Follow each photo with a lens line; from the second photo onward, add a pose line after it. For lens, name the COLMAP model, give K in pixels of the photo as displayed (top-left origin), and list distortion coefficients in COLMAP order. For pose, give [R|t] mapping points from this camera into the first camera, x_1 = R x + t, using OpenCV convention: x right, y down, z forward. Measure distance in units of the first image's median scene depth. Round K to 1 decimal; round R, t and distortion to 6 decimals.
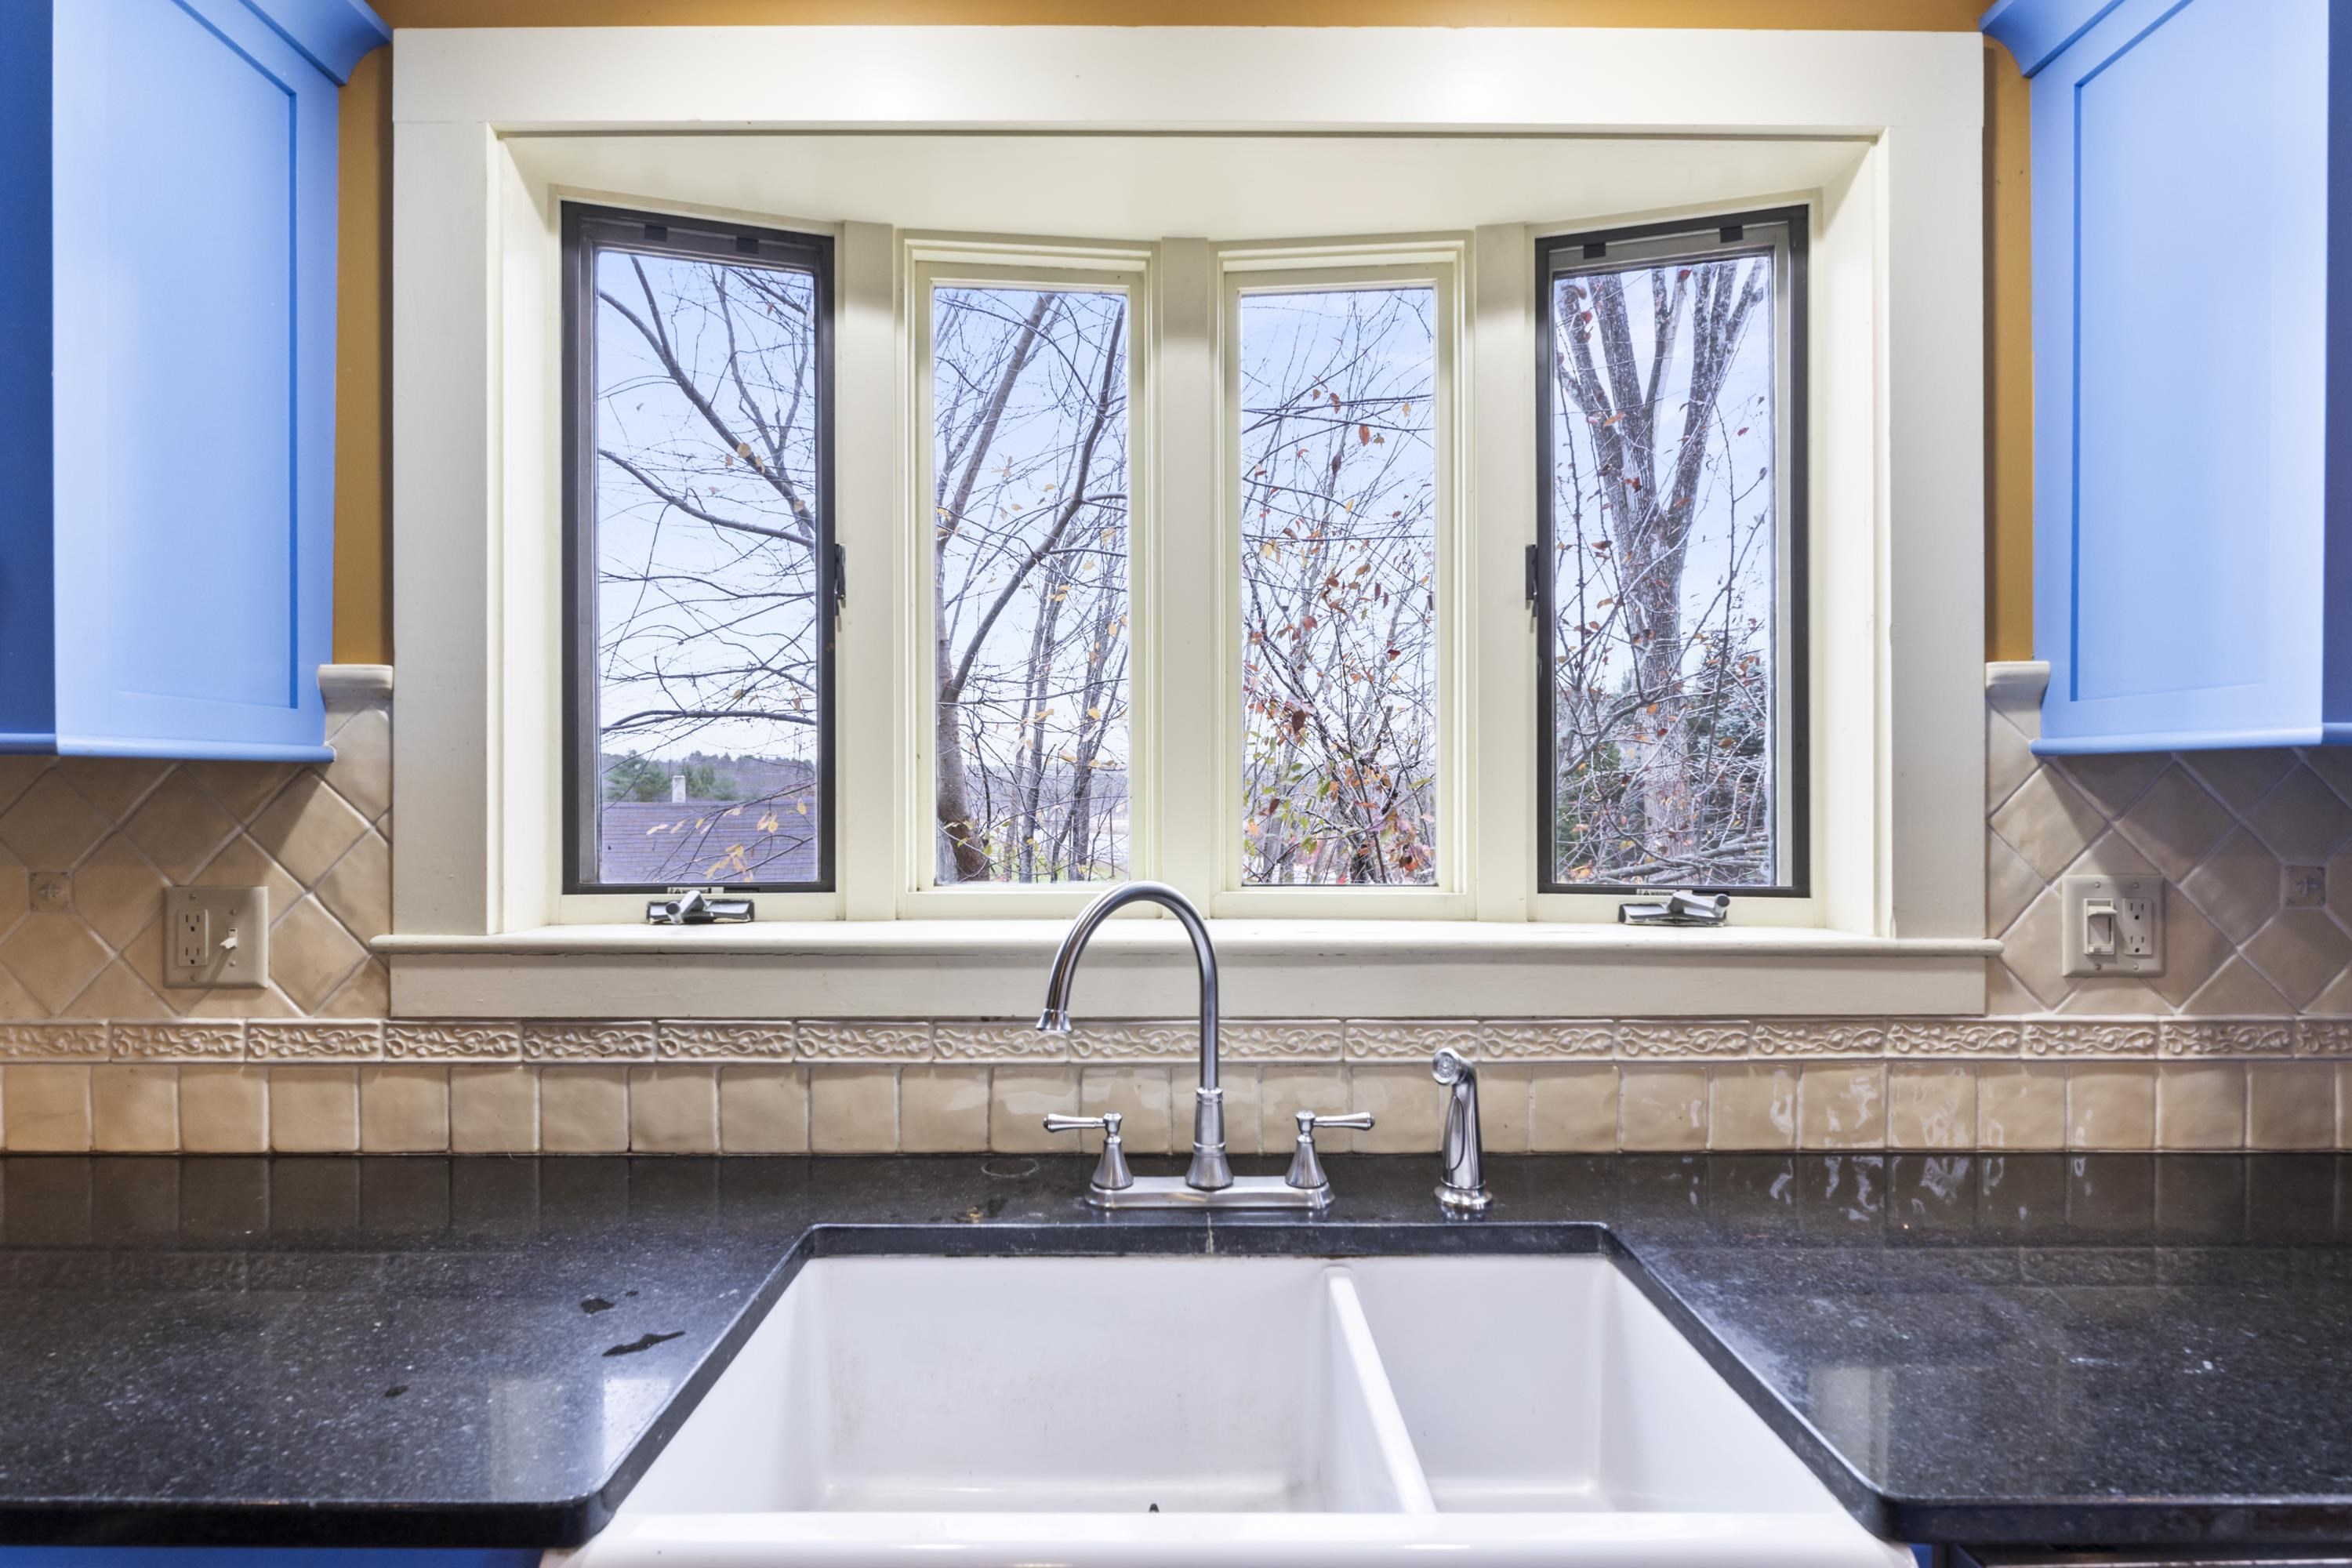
lens RADIAL K [[1086.9, 0, 1184.8], [0, 1086.9, 802.1], [0, 0, 1]] dist [-0.006096, 0.000142]
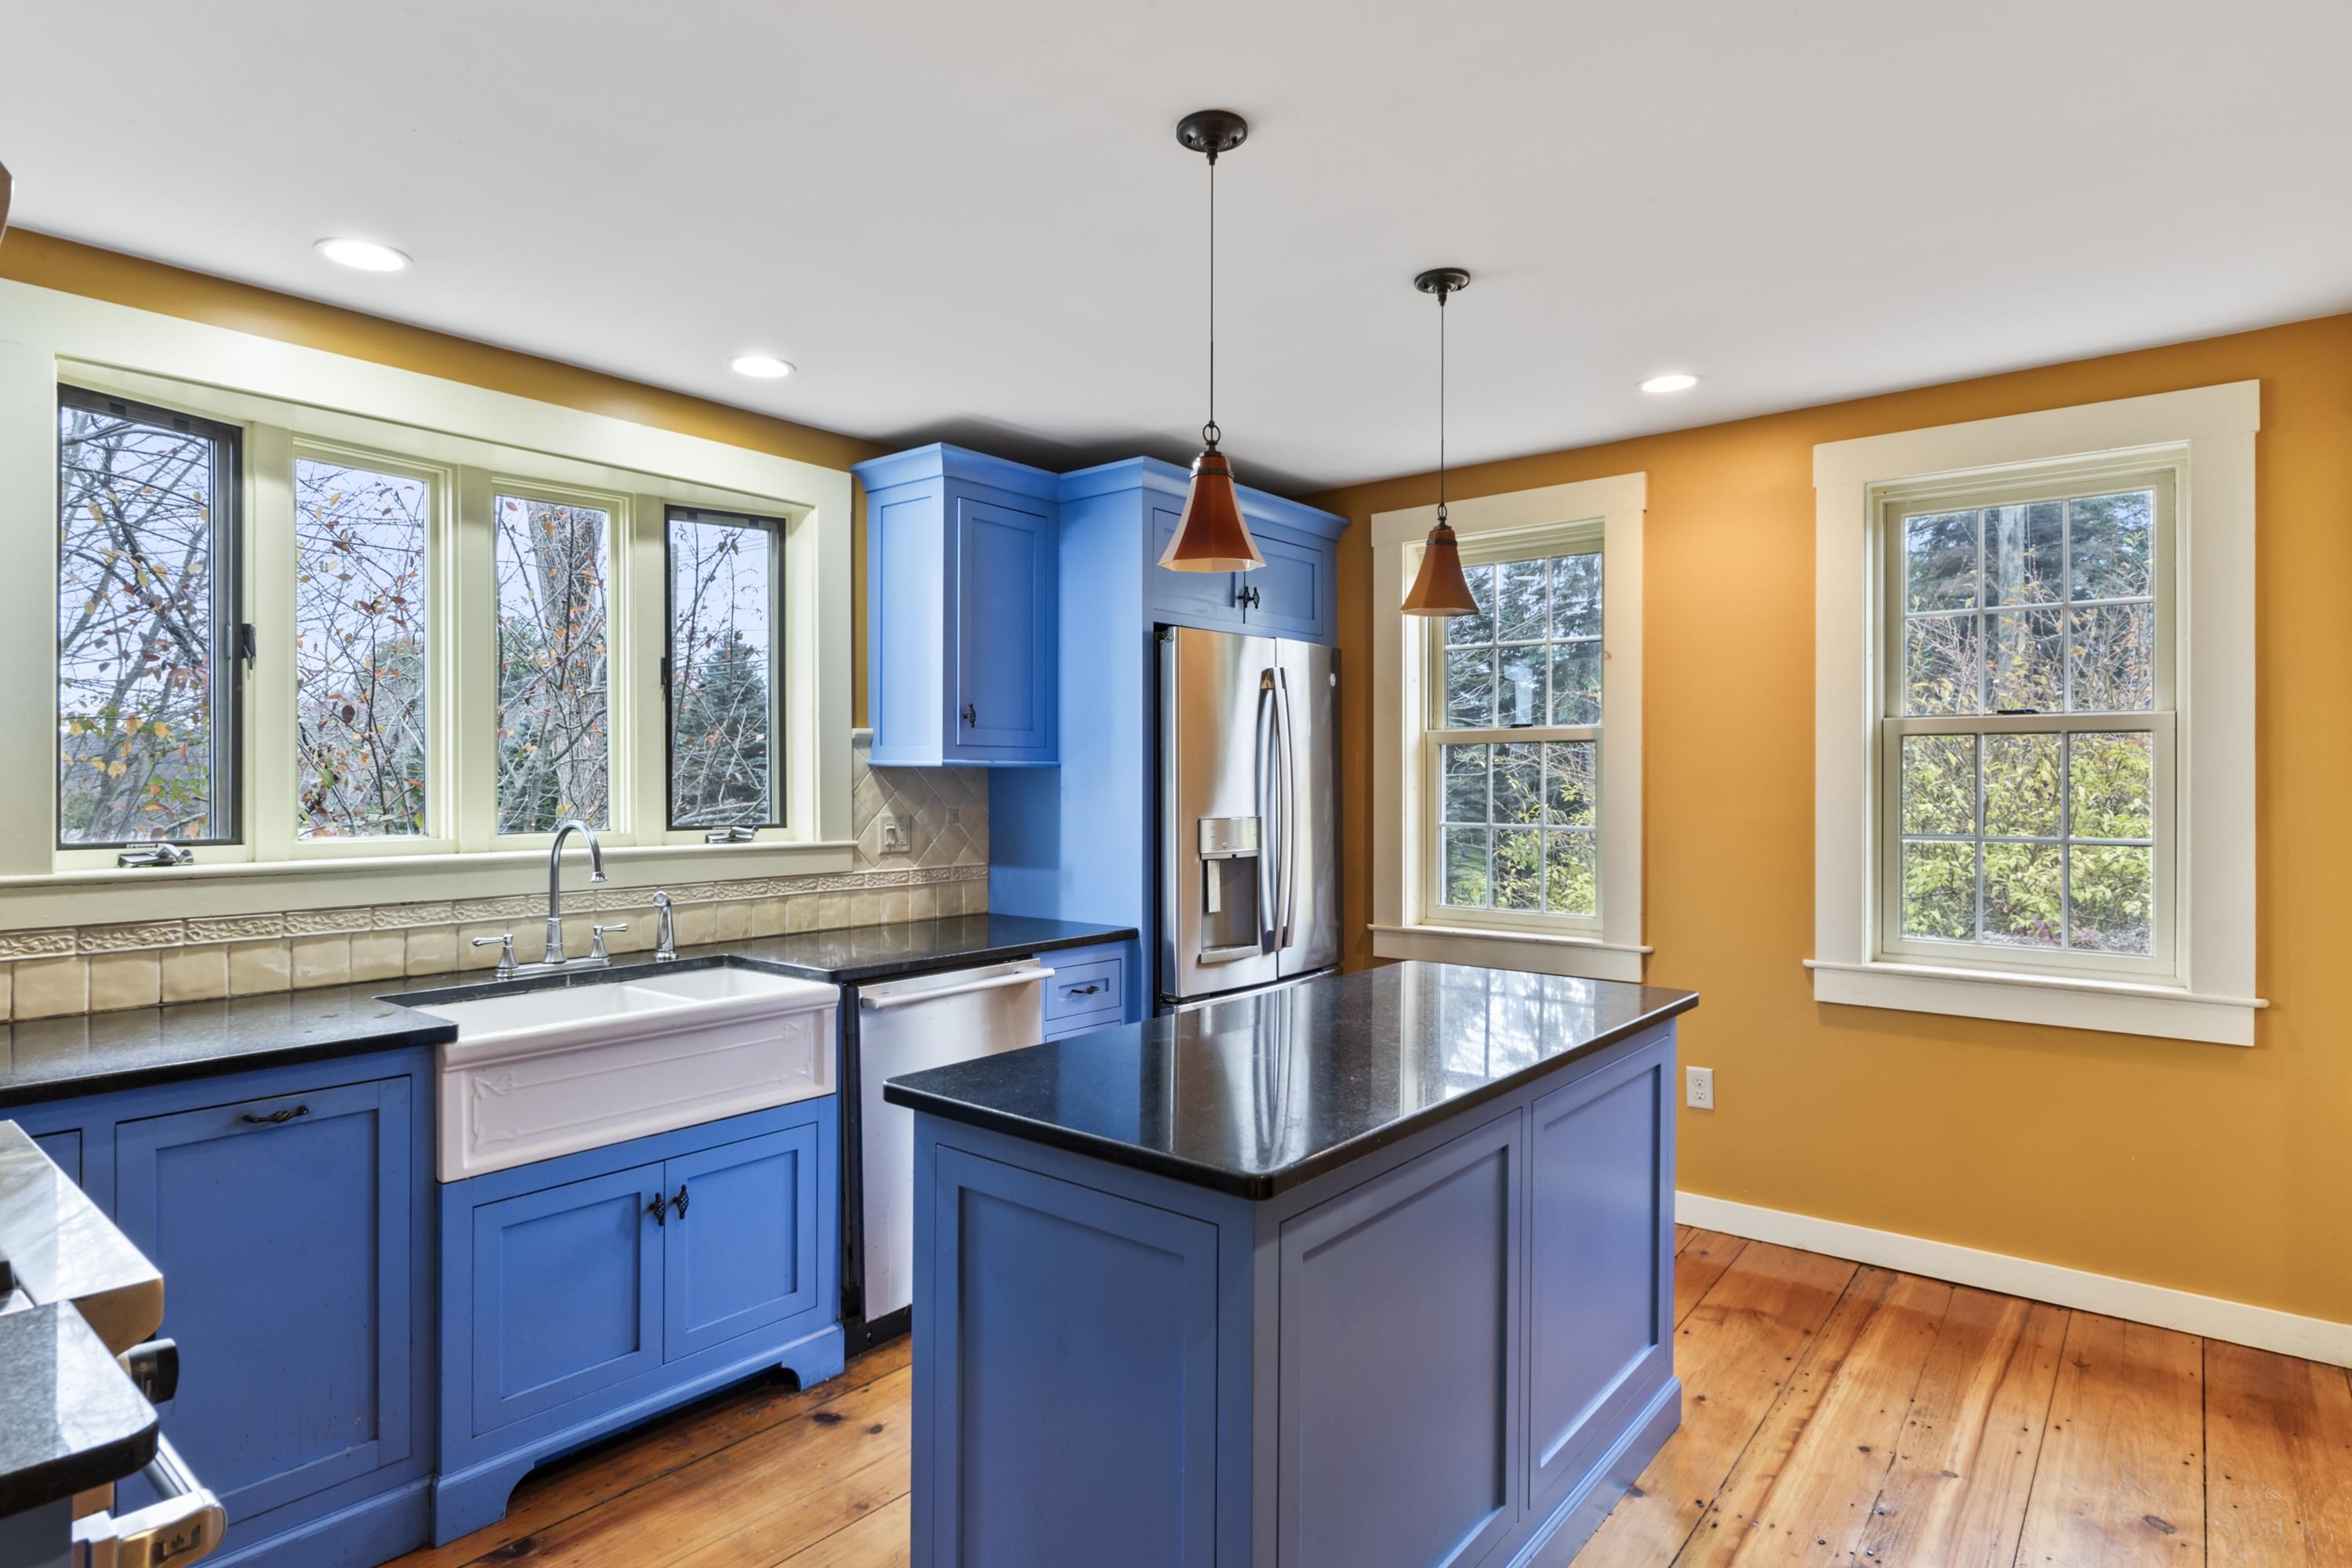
lens RADIAL K [[1253.4, 0, 1182.2], [0, 1253.4, 773.5], [0, 0, 1]] dist [-0.011395, 0.002139]
pose [[0.626539, 0.003157, 0.779384, -1.008746], [0.005441, 0.999950, -0.008424, 0.002163], [-0.779371, 0.009518, 0.626490, -1.366838]]
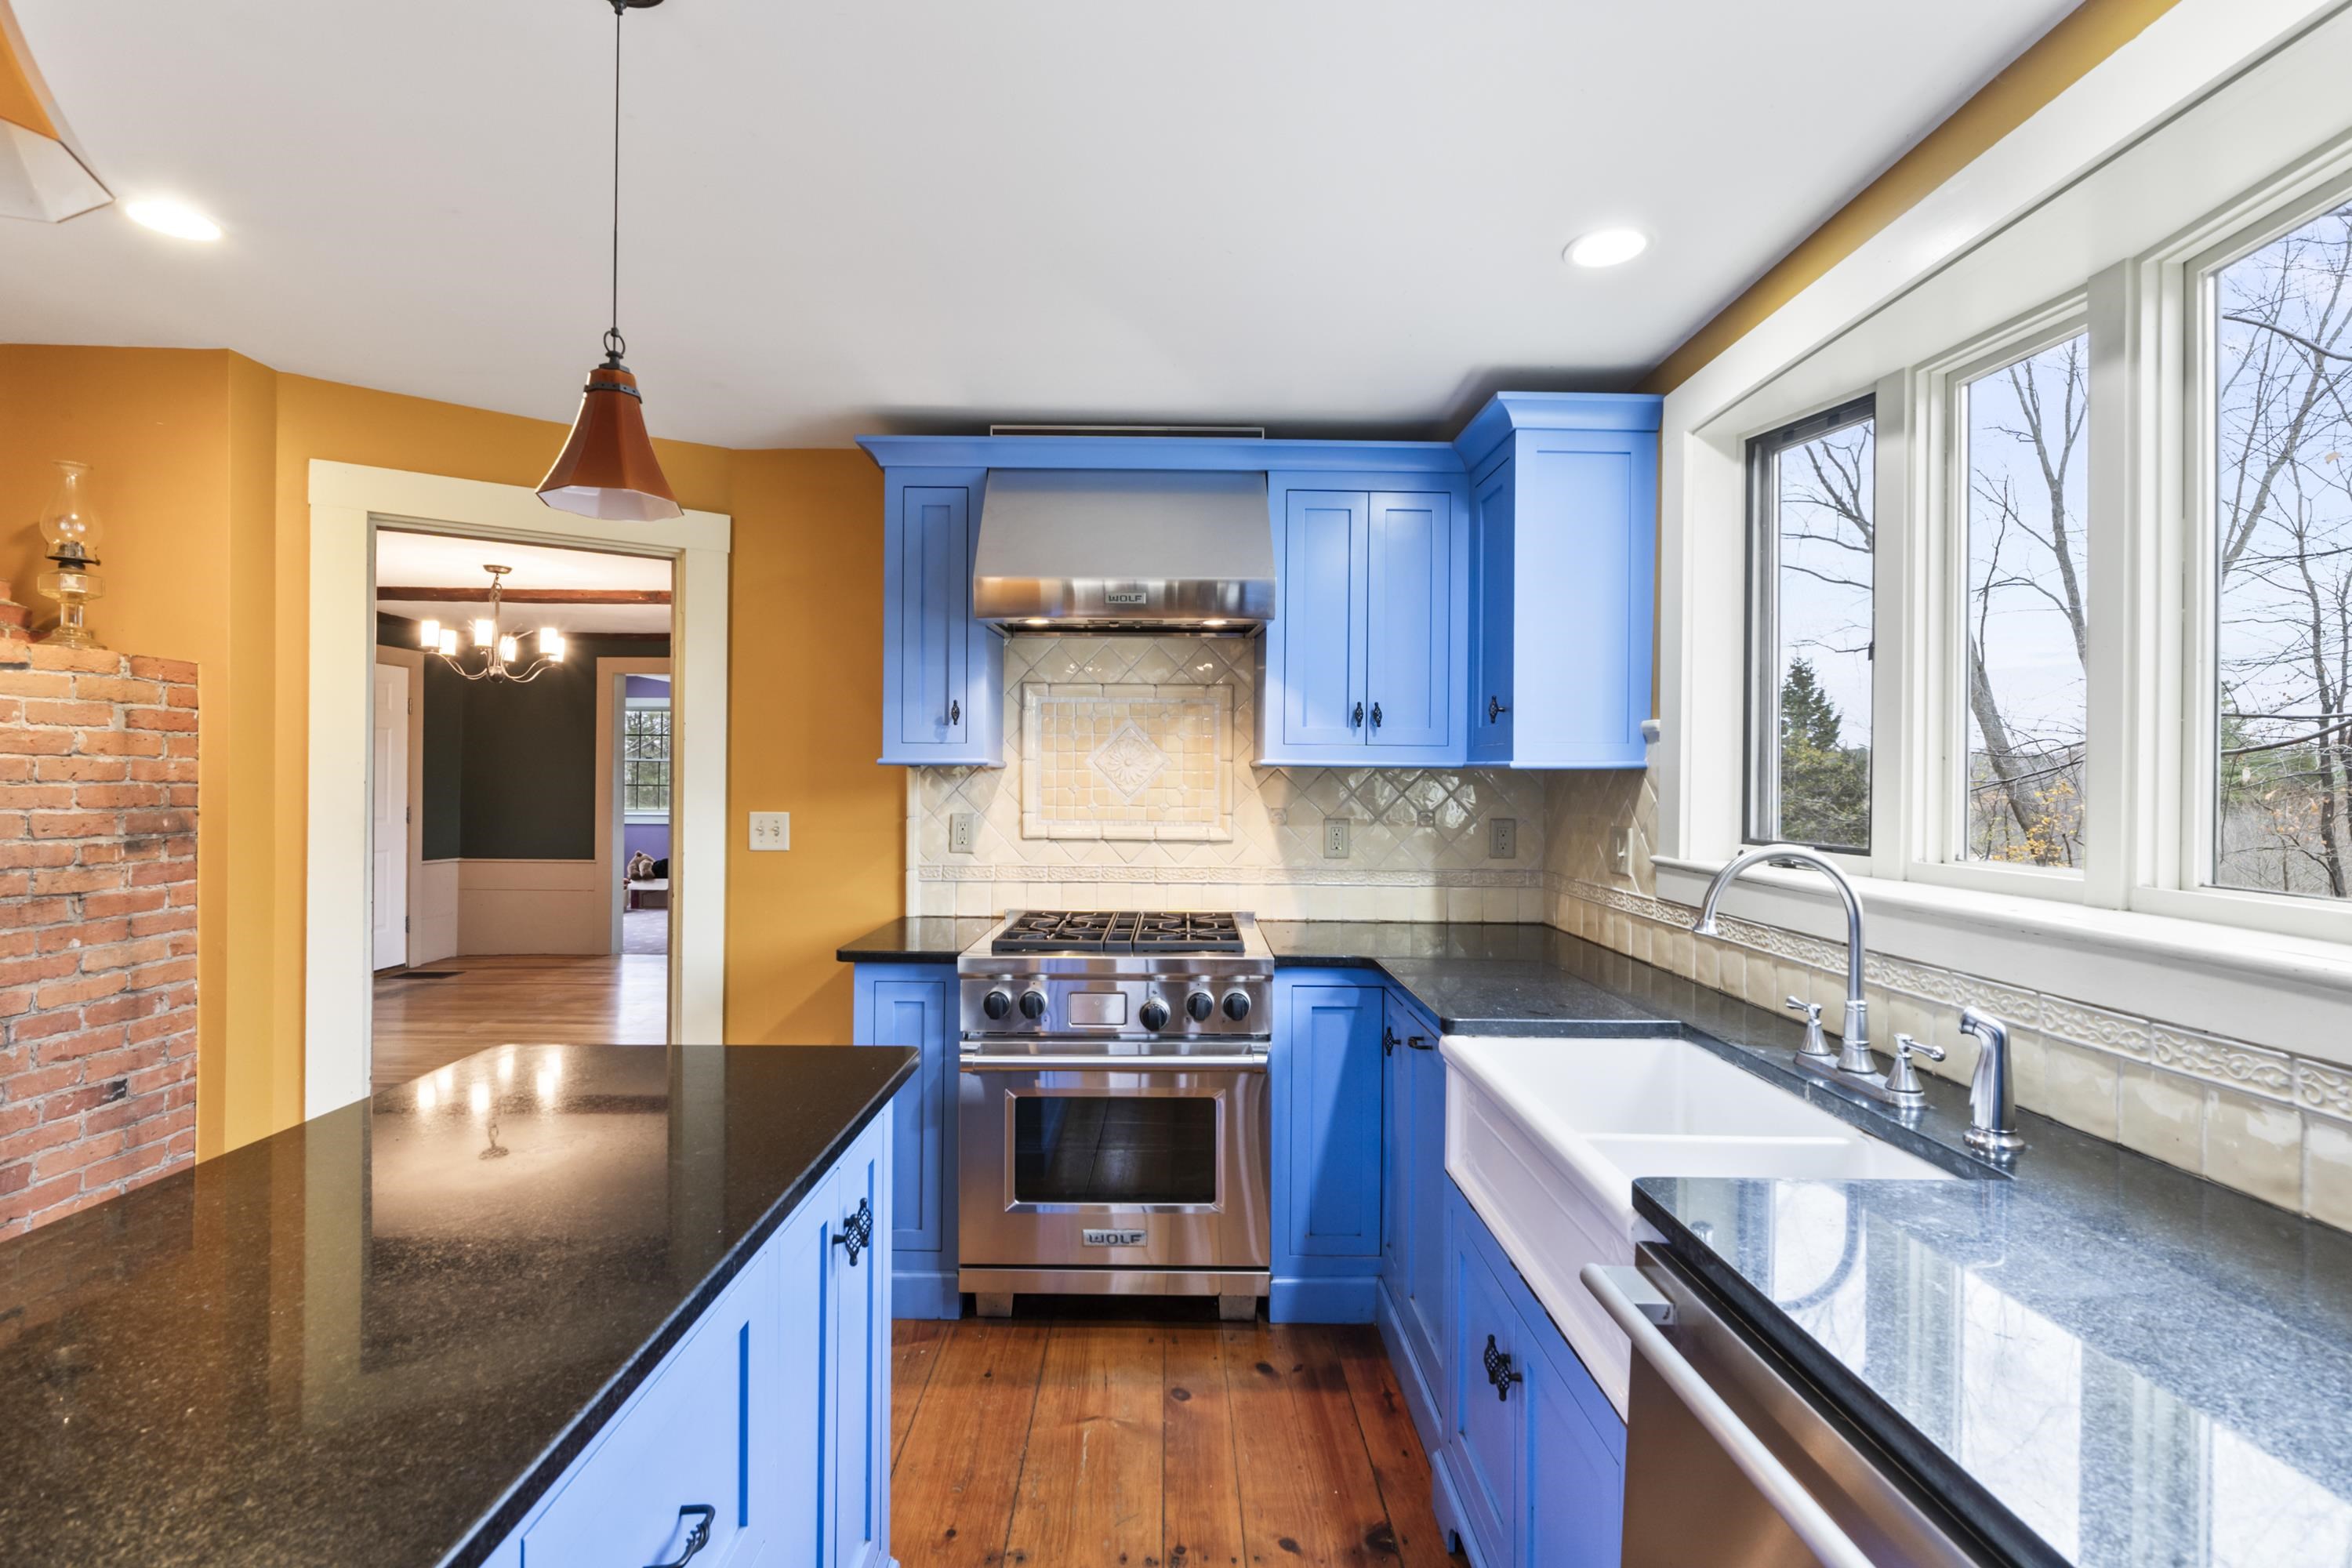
lens RADIAL K [[1107.1, 0, 1181.1], [0, 1107.1, 770.5], [0, 0, 1]] dist [-0.003059, -0.000407]
pose [[0.006597, -0.005541, -0.999963, 1.272114], [-0.016748, 0.999844, -0.005651, -0.006530], [0.999838, 0.016785, 0.006503, 0.109485]]
